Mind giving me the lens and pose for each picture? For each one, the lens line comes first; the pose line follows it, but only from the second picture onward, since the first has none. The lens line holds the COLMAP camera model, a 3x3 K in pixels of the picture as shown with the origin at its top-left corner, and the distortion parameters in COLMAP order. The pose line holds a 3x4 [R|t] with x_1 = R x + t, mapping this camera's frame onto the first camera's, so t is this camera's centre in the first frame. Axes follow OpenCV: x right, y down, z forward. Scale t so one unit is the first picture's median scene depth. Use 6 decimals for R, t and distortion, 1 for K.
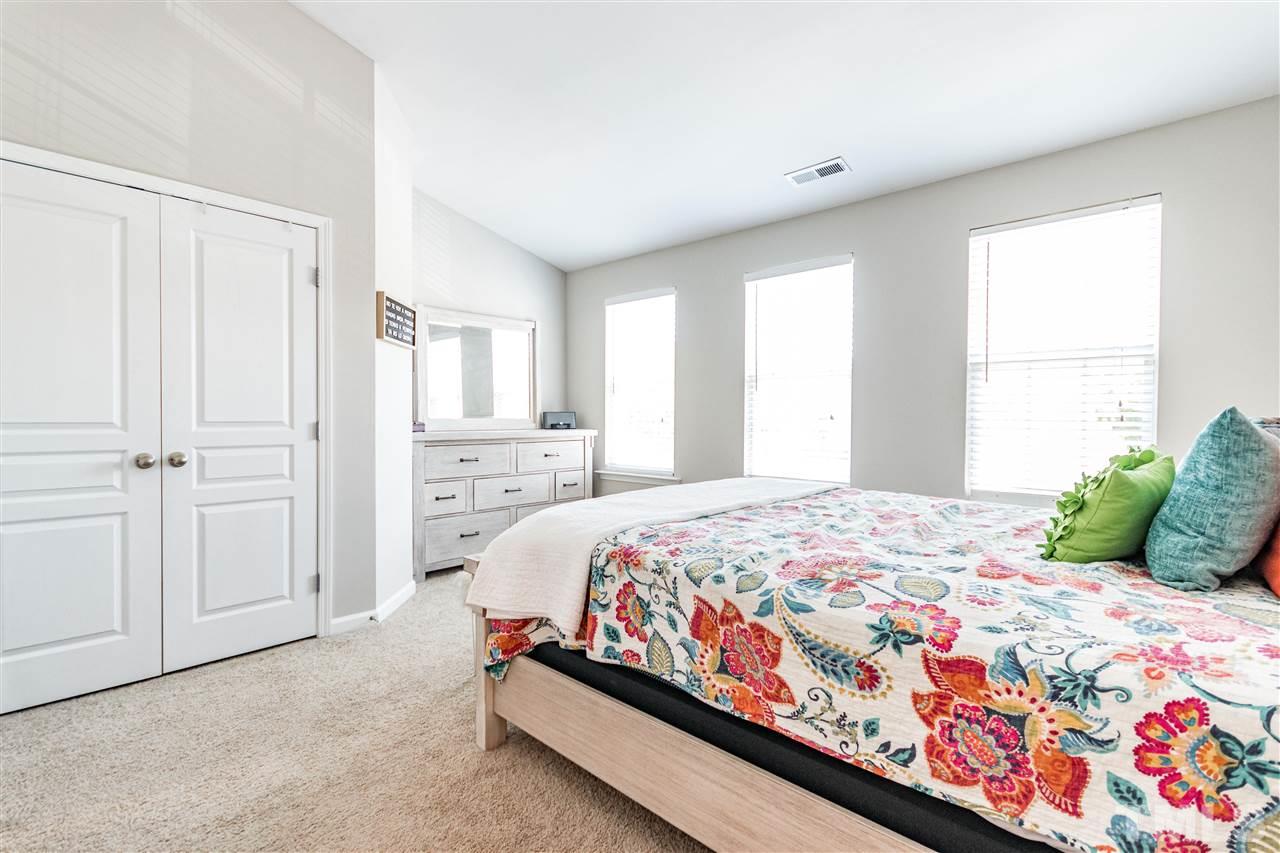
lens RADIAL K [[586.6, 0, 638.0], [0, 586.6, 421.0], [0, 0, 1]] dist [-0.000383, -0.000436]
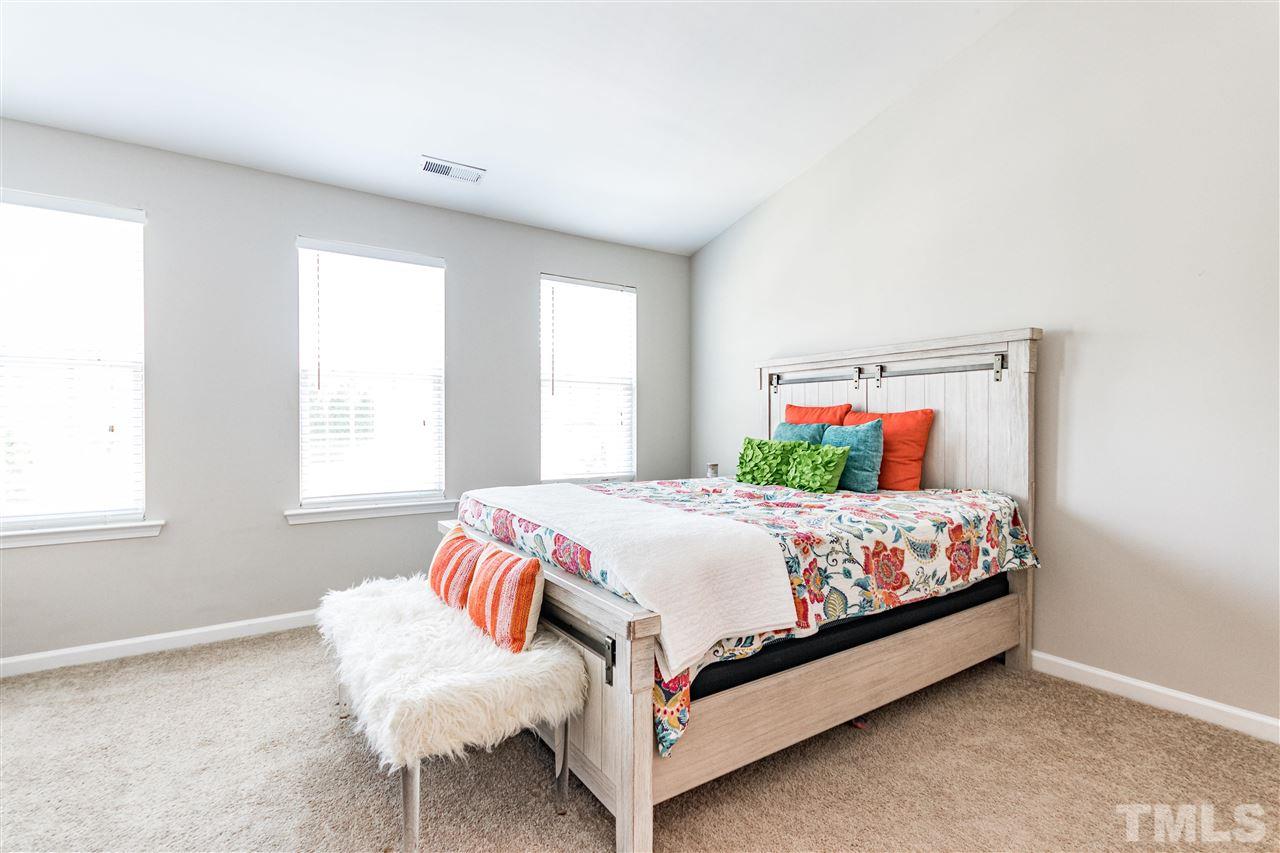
lens RADIAL K [[586.6, 0, 633.3], [0, 586.6, 422.6], [0, 0, 1]] dist [-0.000383, -0.000436]
pose [[0.230282, -0.004080, 0.973115, -1.596611], [0.006154, 0.999977, 0.002736, -0.018161], [-0.973104, 0.005358, 0.230302, 1.343416]]
